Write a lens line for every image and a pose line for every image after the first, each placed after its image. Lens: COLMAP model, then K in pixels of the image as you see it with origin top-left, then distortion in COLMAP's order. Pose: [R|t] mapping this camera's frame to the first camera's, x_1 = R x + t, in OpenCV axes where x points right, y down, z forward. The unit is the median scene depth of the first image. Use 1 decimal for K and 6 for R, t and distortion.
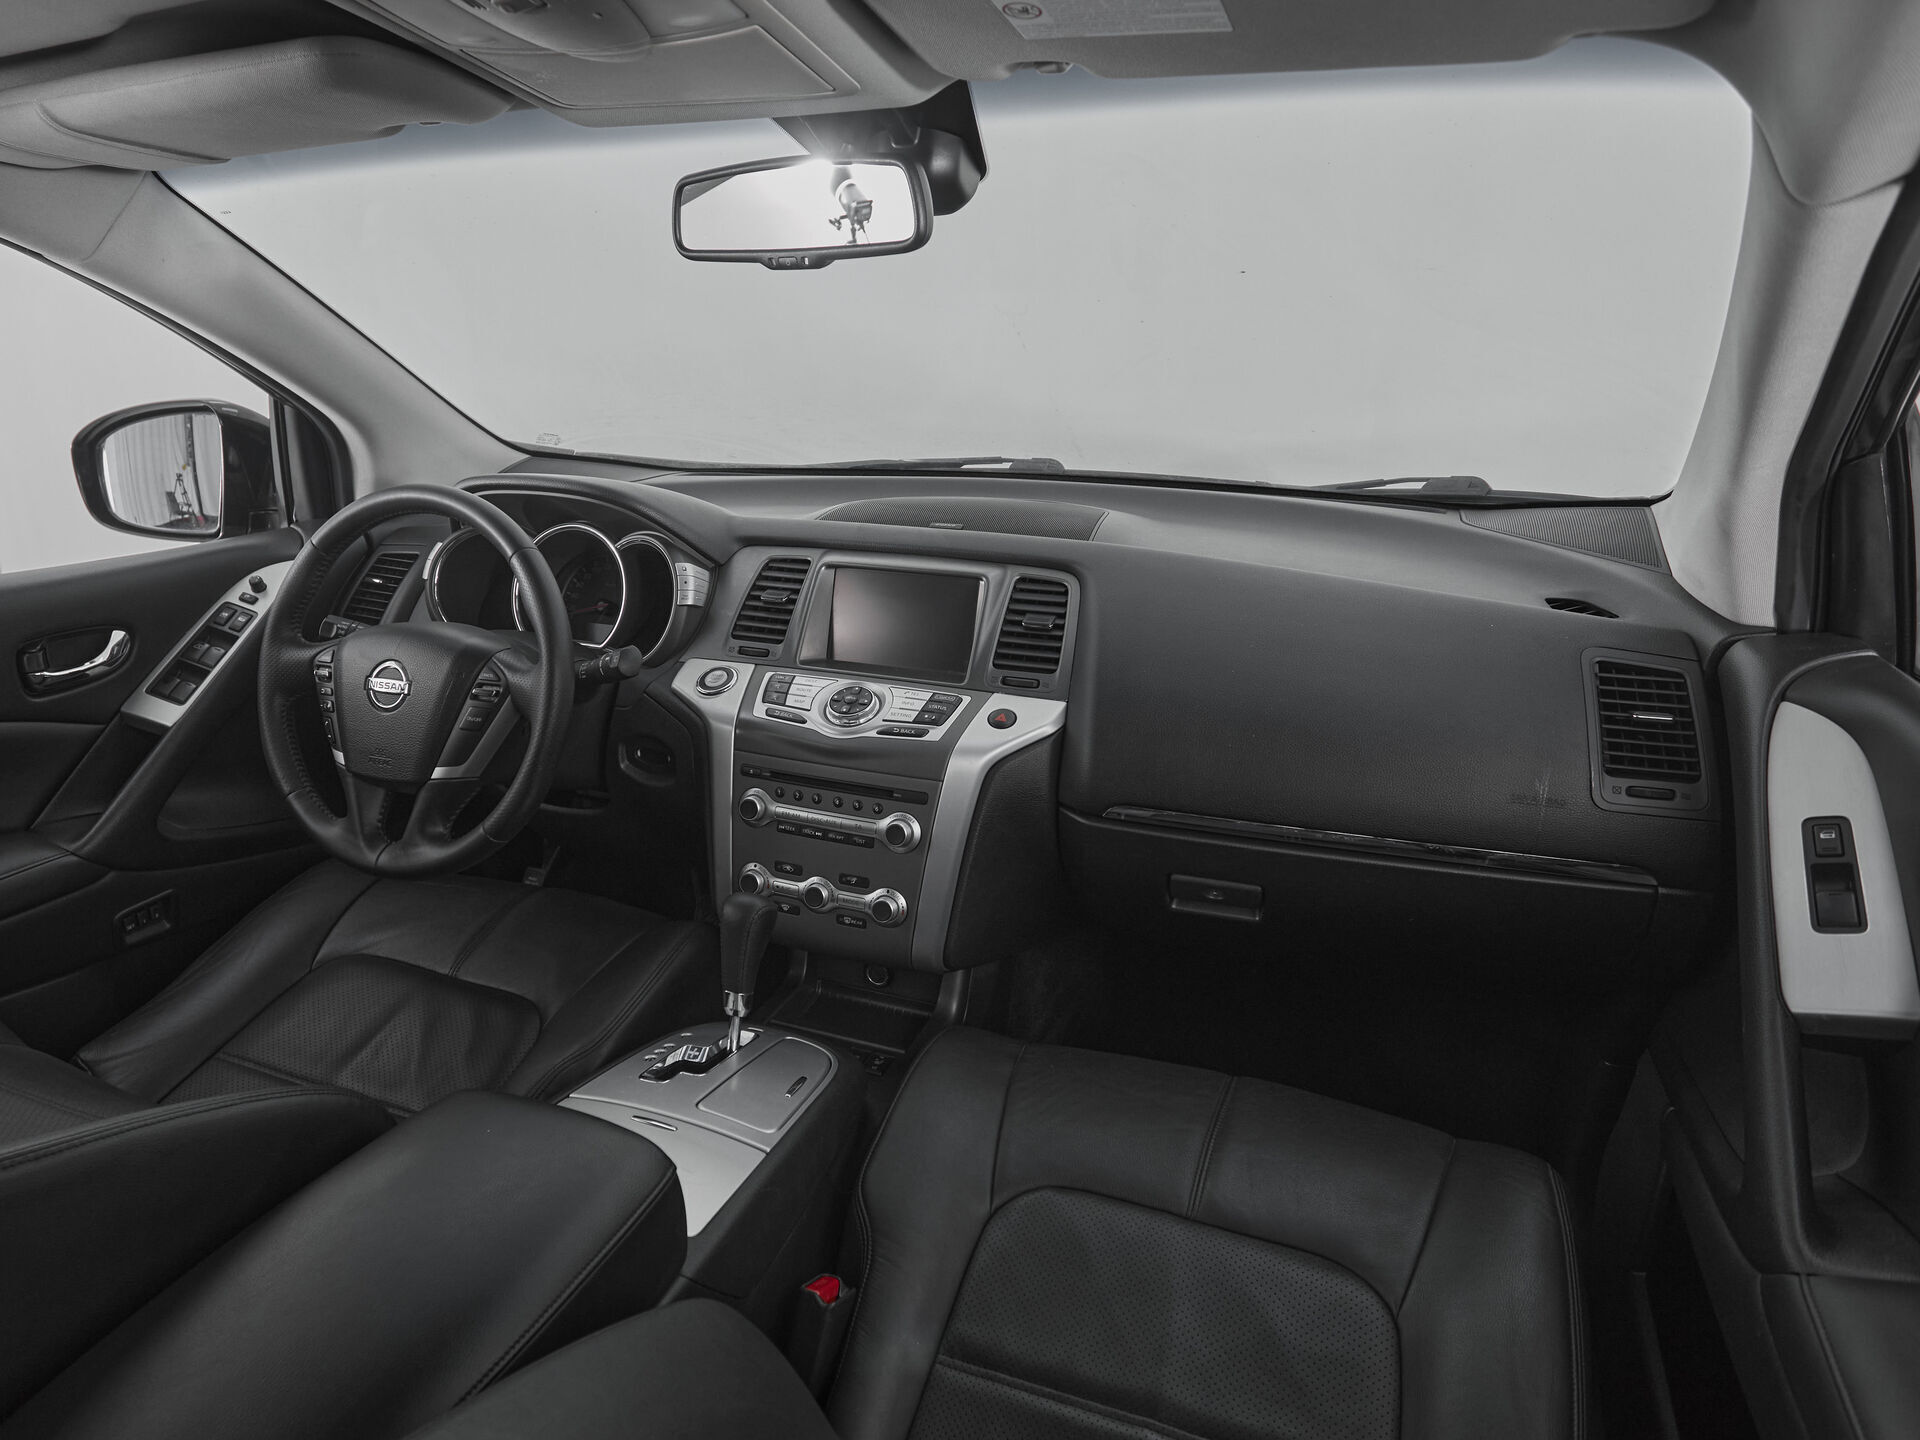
lens RADIAL K [[1155.2, 0, 850.2], [0, 1155.2, 744.2], [0, 0, 1]] dist [-0.003334, -0.001290]
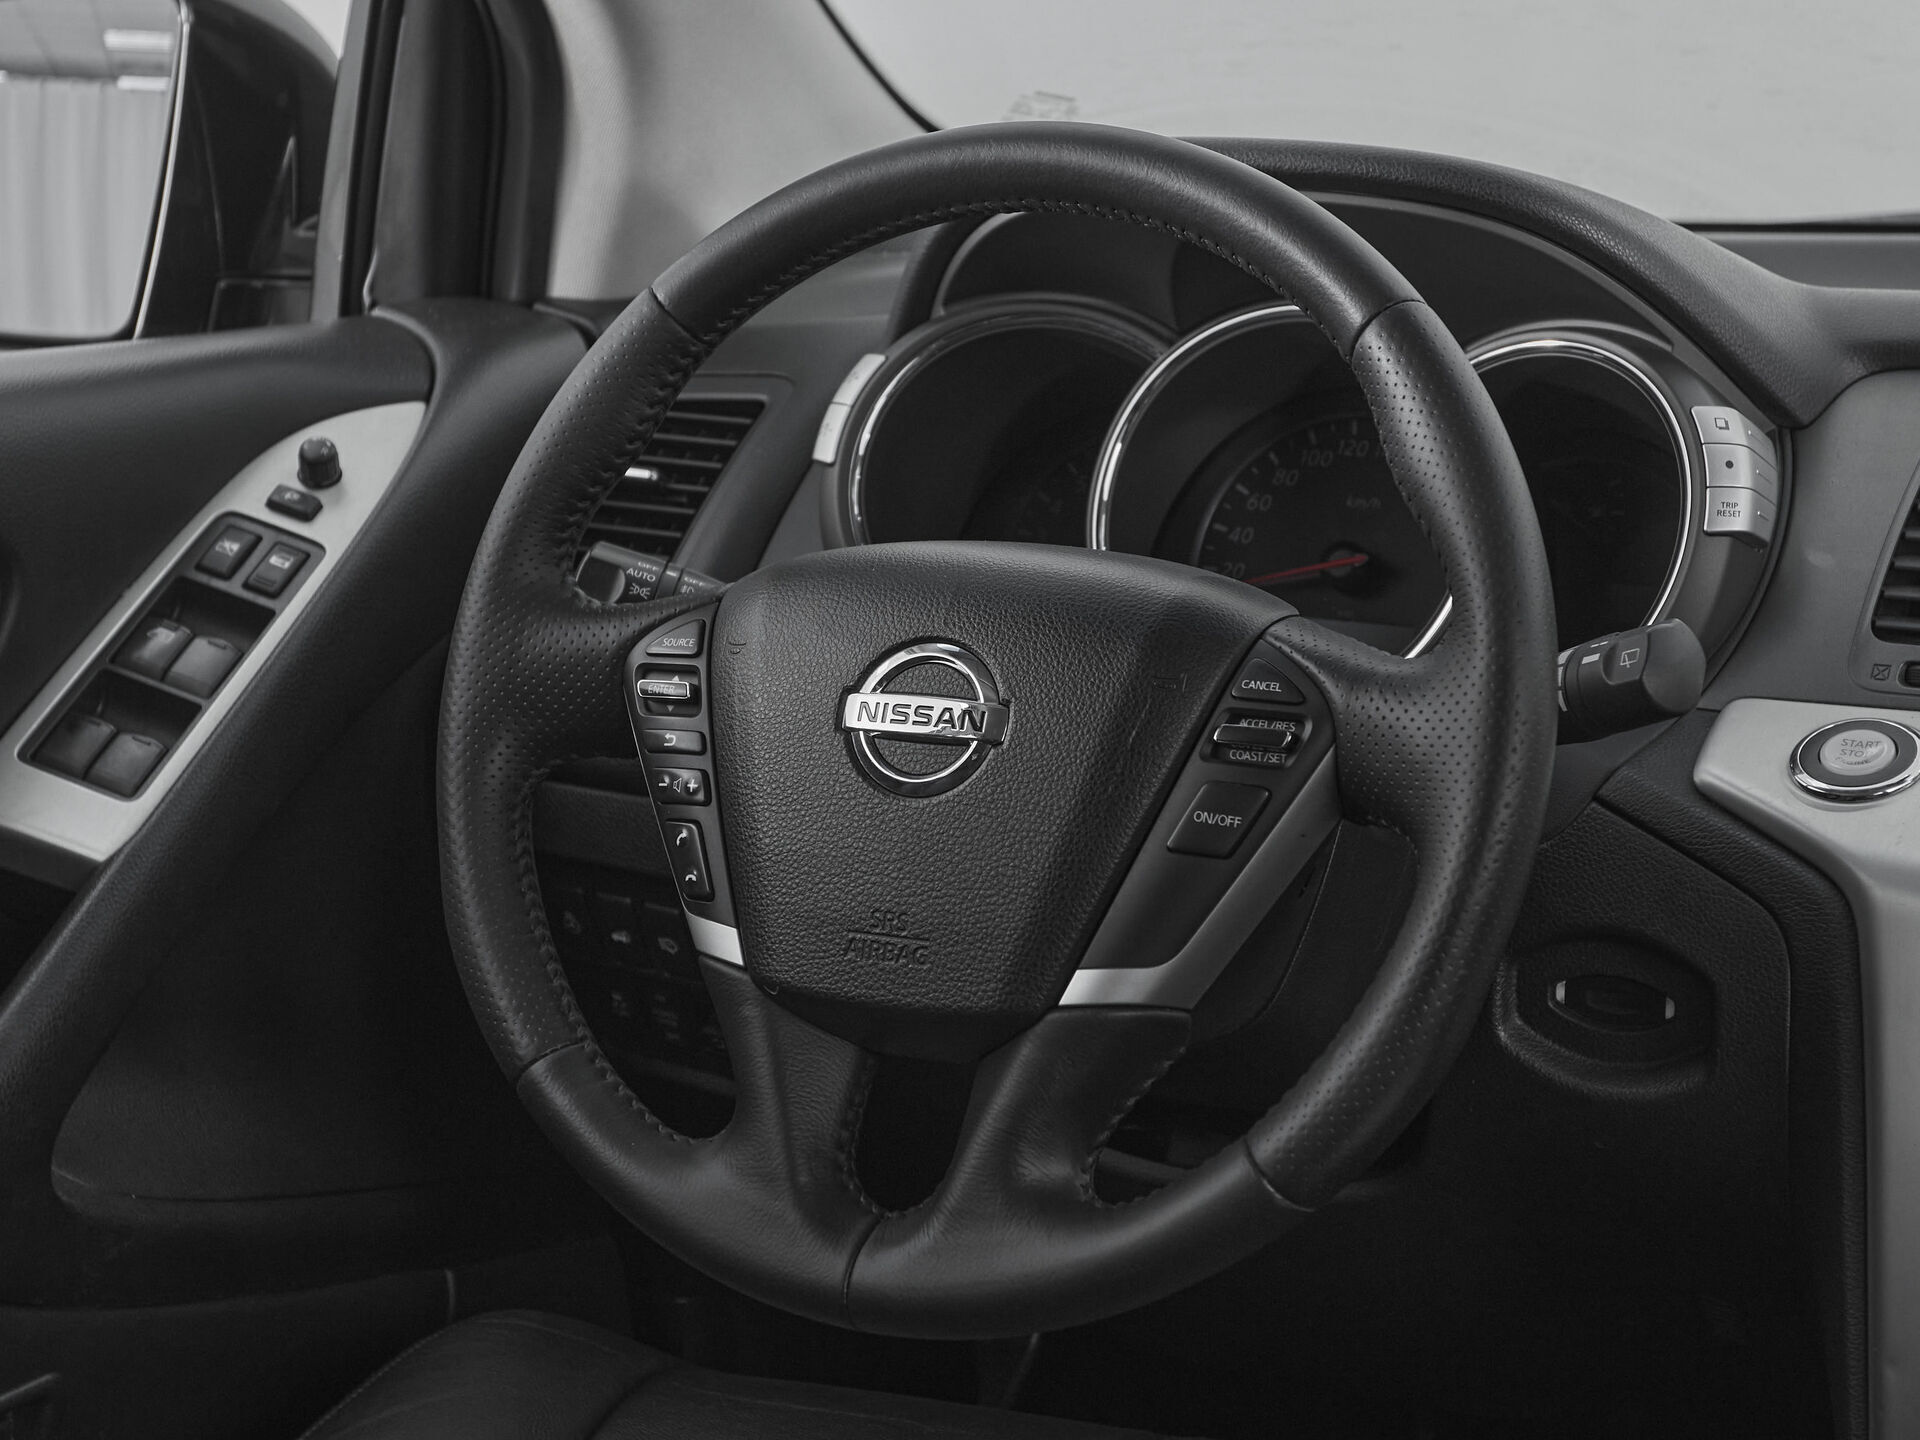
lens RADIAL K [[3598.6, 0, 959.5], [0, 3598.6, 648.8], [0, 0, 1]] dist [0.006404, -0.031515]
pose [[0.997291, 0.029531, -0.067364, -0.308943], [-0.040732, 0.984343, -0.171492, 0.098630], [0.061245, 0.173771, 0.982880, 0.008342]]
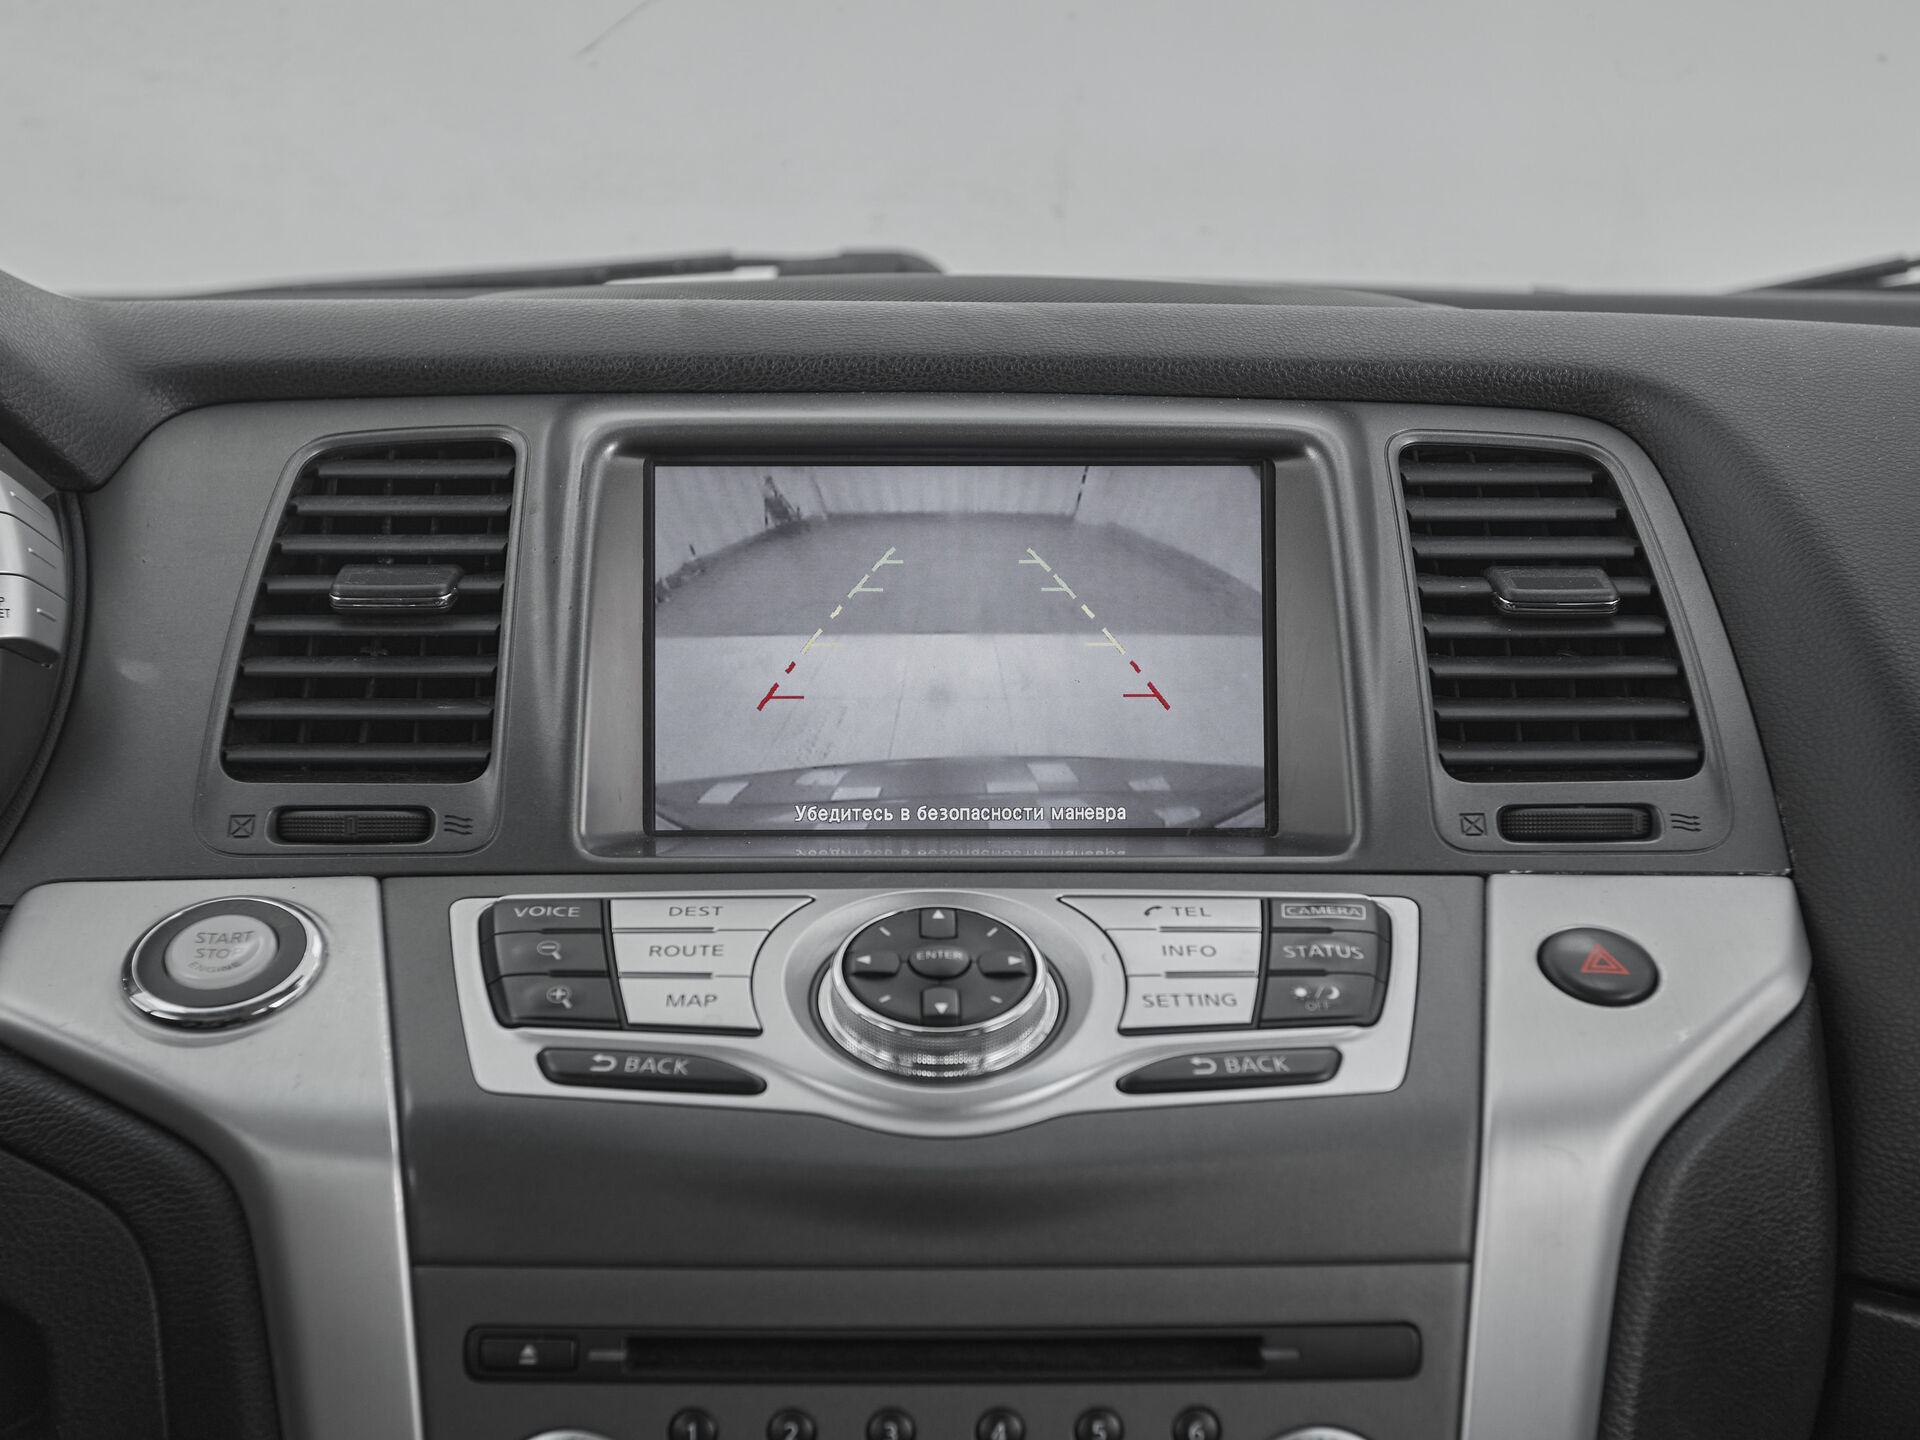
lens RADIAL K [[2757.8, 0, 903.6], [0, 2757.8, 859.7], [0, 0, 1]] dist [0.005488, 0.036458]
pose [[0.908563, -0.078821, 0.410245, -0.218807], [0.134324, 0.985009, -0.108234, -0.001285], [-0.395564, 0.153443, 0.905530, 0.503678]]
